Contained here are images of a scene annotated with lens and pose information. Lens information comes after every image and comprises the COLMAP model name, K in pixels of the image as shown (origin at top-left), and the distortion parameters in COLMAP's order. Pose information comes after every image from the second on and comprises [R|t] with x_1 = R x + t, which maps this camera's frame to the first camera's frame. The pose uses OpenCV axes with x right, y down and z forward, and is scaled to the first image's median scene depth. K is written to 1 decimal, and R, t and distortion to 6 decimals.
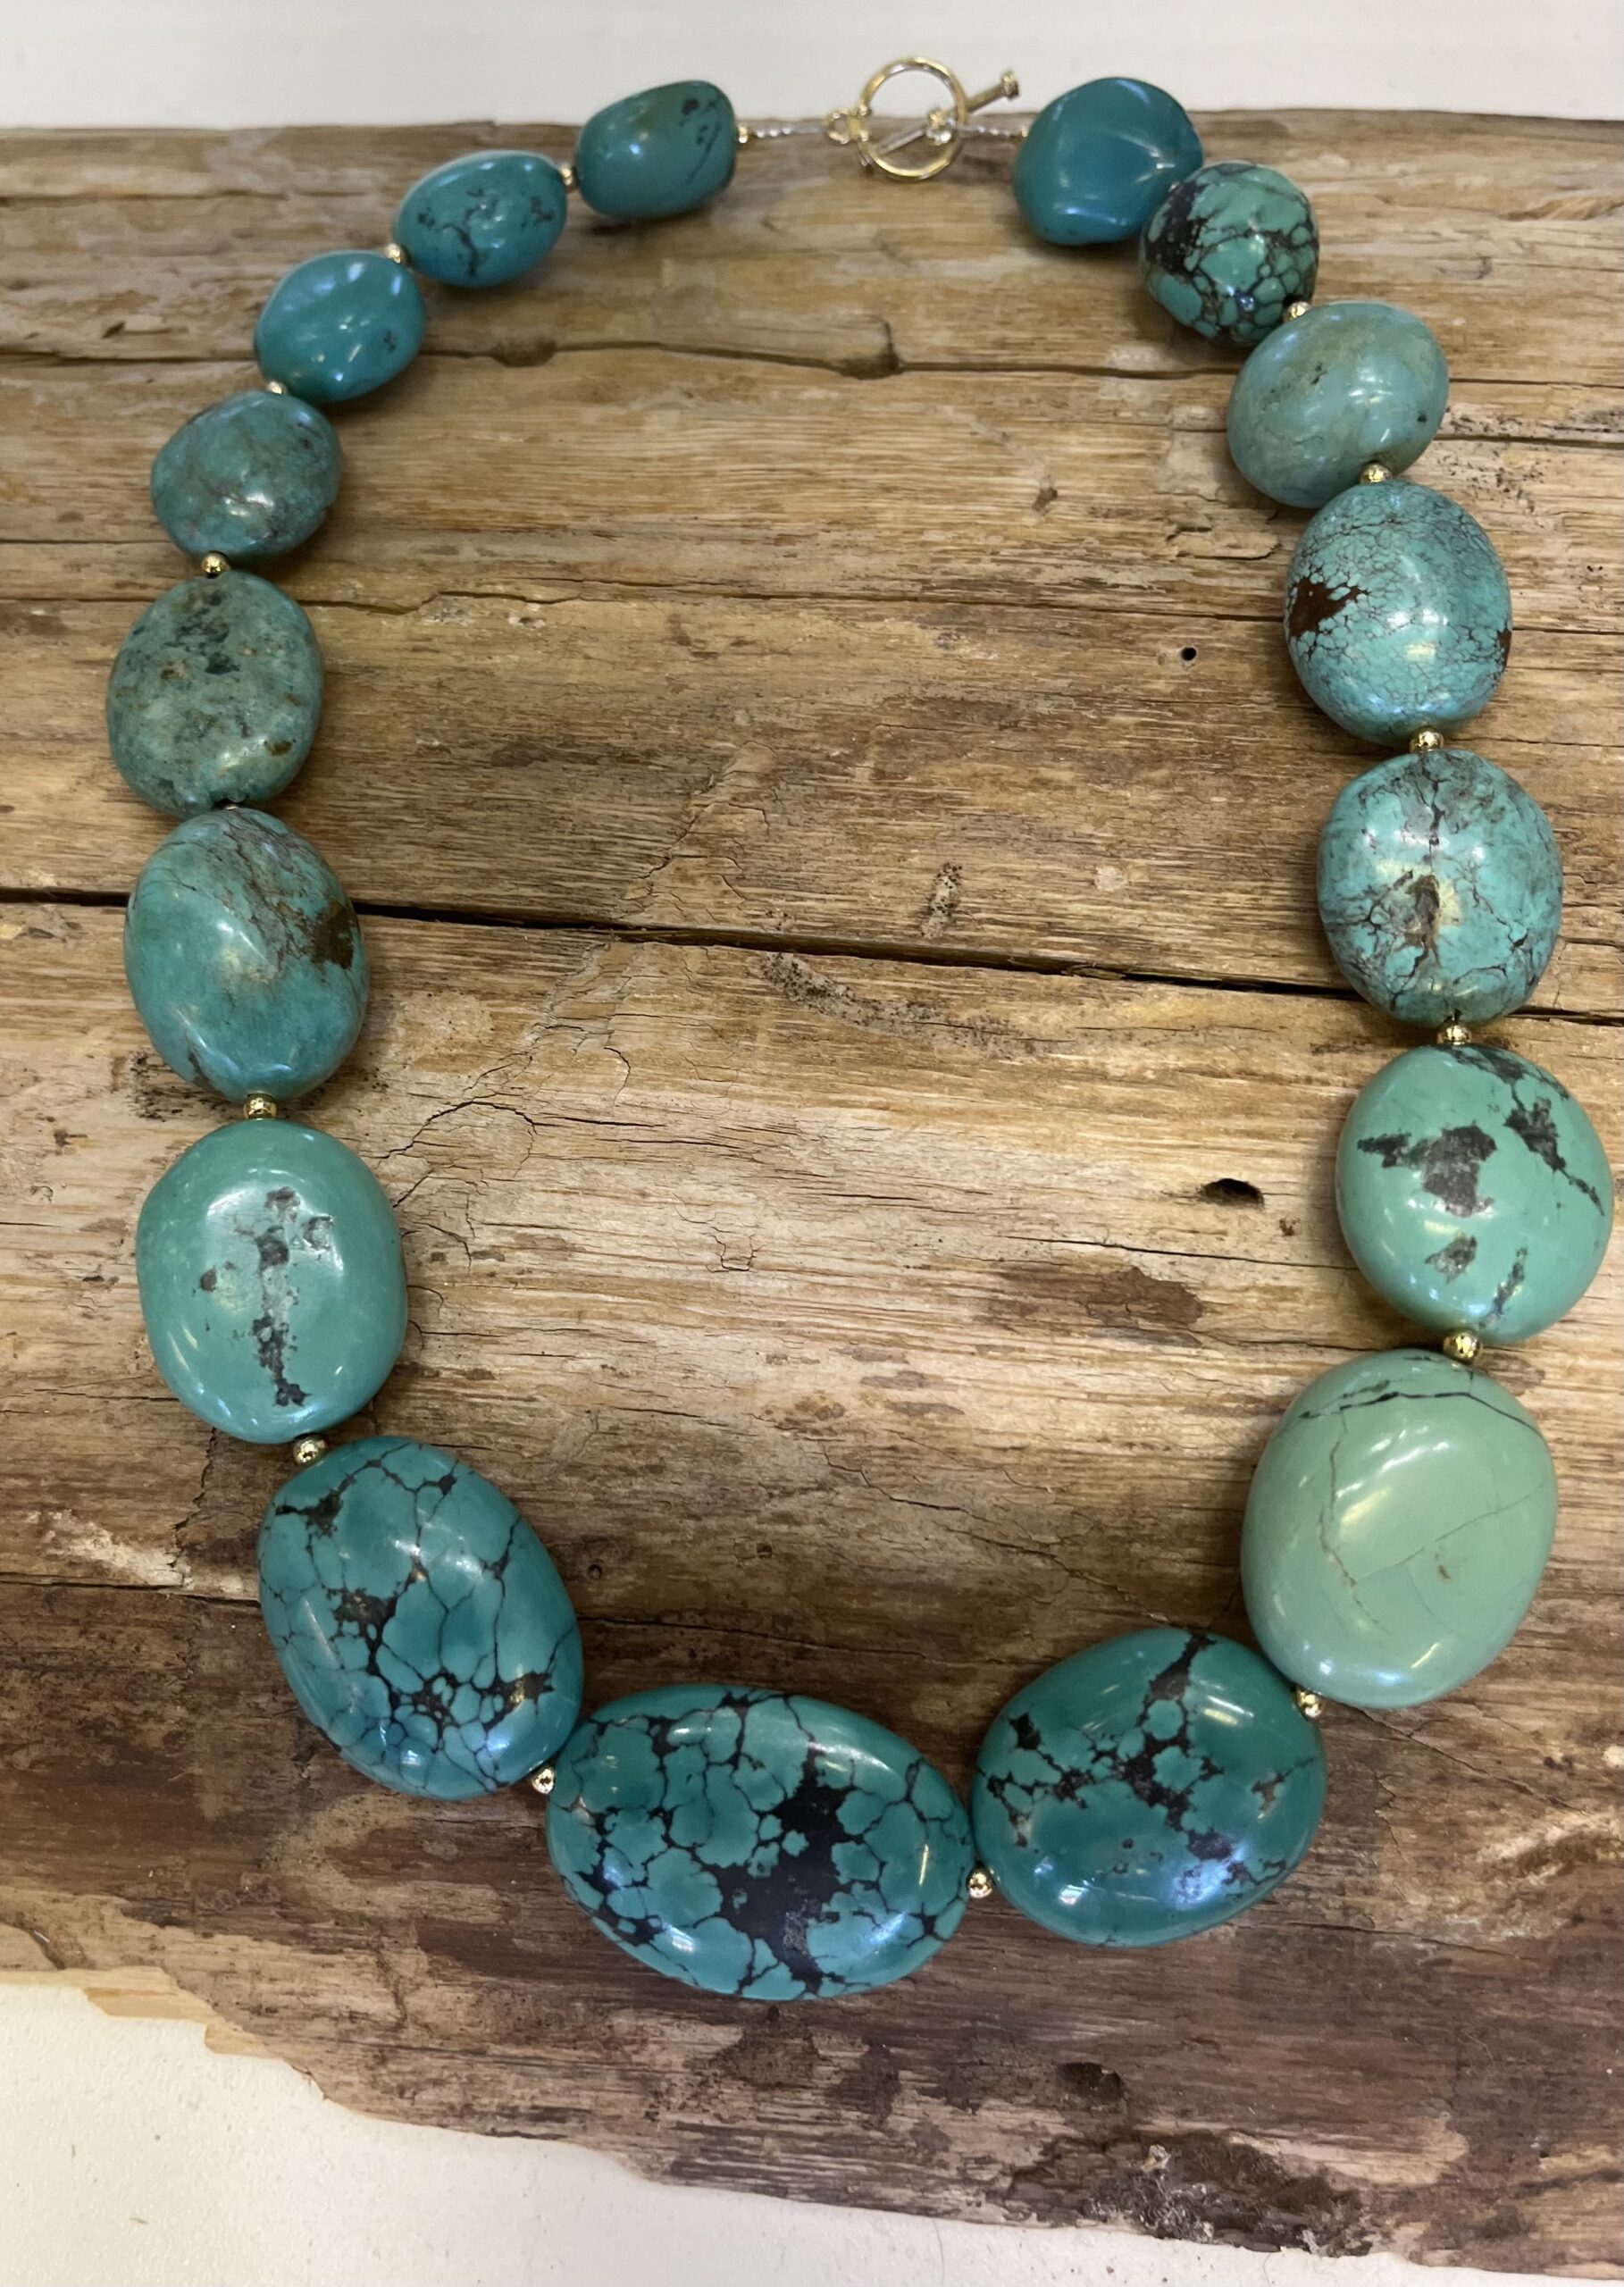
lens RADIAL K [[2017.9, 0, 667.1], [0, 2017.9, 1091.6], [0, 0, 1]] dist [0.050598, -0.091982]
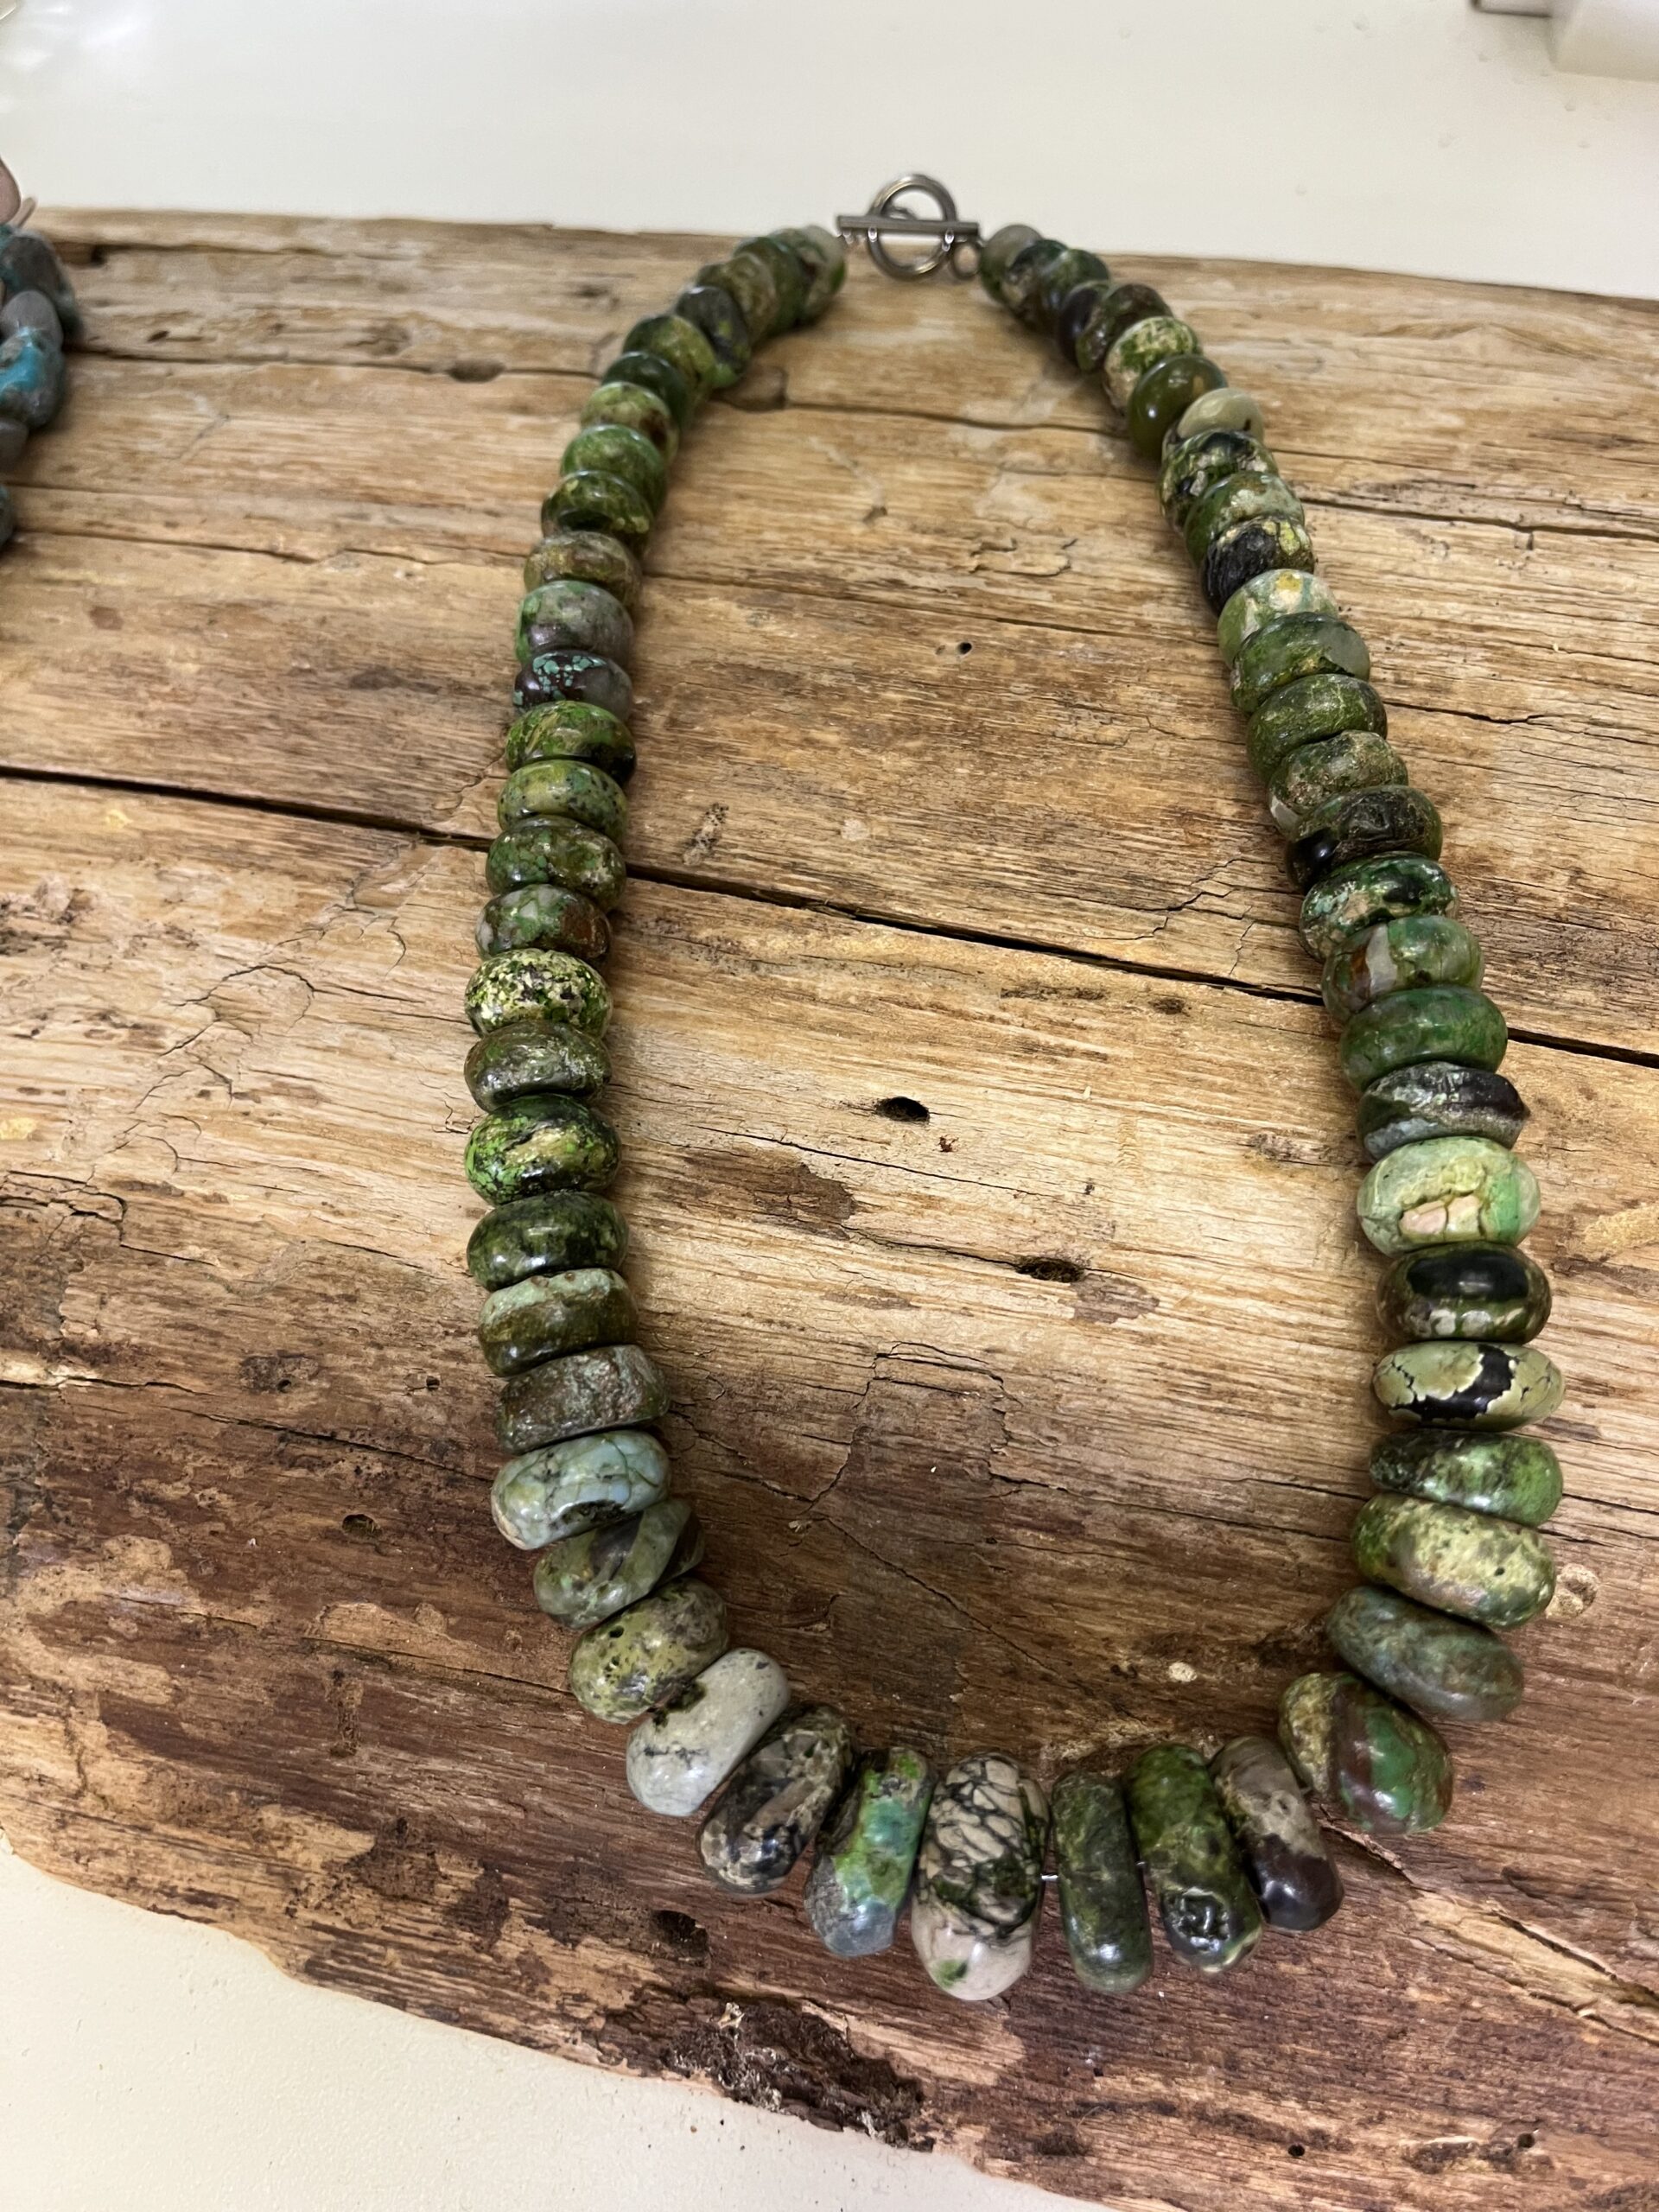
lens RADIAL K [[1724.7, 0, 829.5], [0, 1724.7, 1106.0], [0, 0, 1]] dist [0.049507, -0.089730]
pose [[0.990751, 0.113581, -0.074239, 0.295969], [-0.118791, 0.990449, -0.069996, 0.113301], [0.065580, 0.078168, 0.994781, 0.073106]]
